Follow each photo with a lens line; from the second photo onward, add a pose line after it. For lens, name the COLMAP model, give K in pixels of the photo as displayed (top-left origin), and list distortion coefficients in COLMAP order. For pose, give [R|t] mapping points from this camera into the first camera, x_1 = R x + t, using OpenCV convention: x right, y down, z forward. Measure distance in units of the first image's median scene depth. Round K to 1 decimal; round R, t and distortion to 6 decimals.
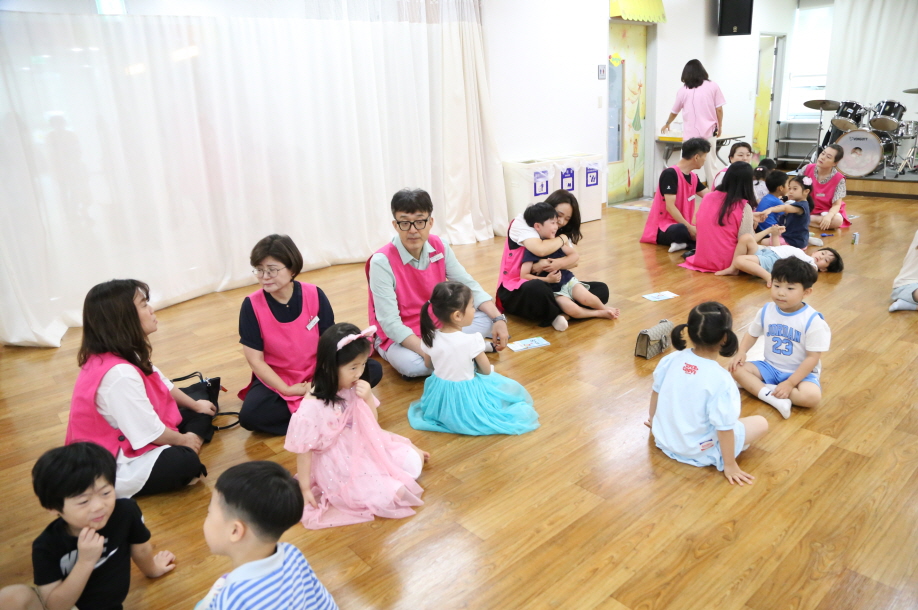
lens RADIAL K [[625.5, 0, 464.7], [0, 625.5, 312.0], [0, 0, 1]] dist [-0.118608, 0.068407]
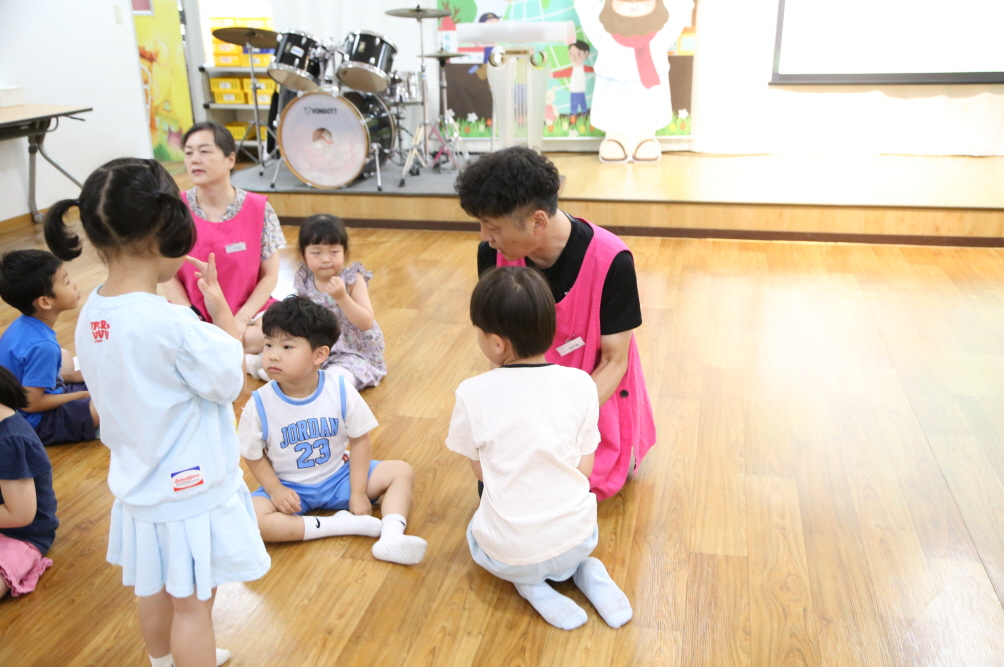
lens RADIAL K [[942.2, 0, 502.0], [0, 942.2, 333.5], [0, 0, 1]] dist [0.004095, 0.007619]
pose [[0.800647, -0.157149, 0.578159, 0.305873], [0.162194, 0.985807, 0.043342, -0.120936], [-0.576765, 0.059072, 0.814772, 0.306313]]
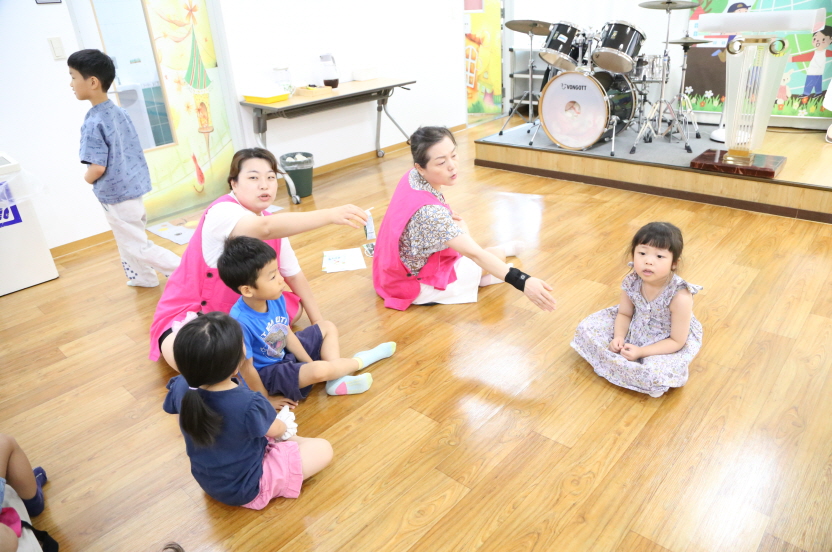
lens RADIAL K [[566.9, 0, 421.2], [0, 566.9, 282.3], [0, 0, 1]] dist [-0.118608, 0.068407]
pose [[0.991842, -0.061779, 0.111499, 0.429440], [0.047603, 0.990939, 0.125596, -0.171507], [-0.118248, -0.119264, 0.985796, 0.444331]]
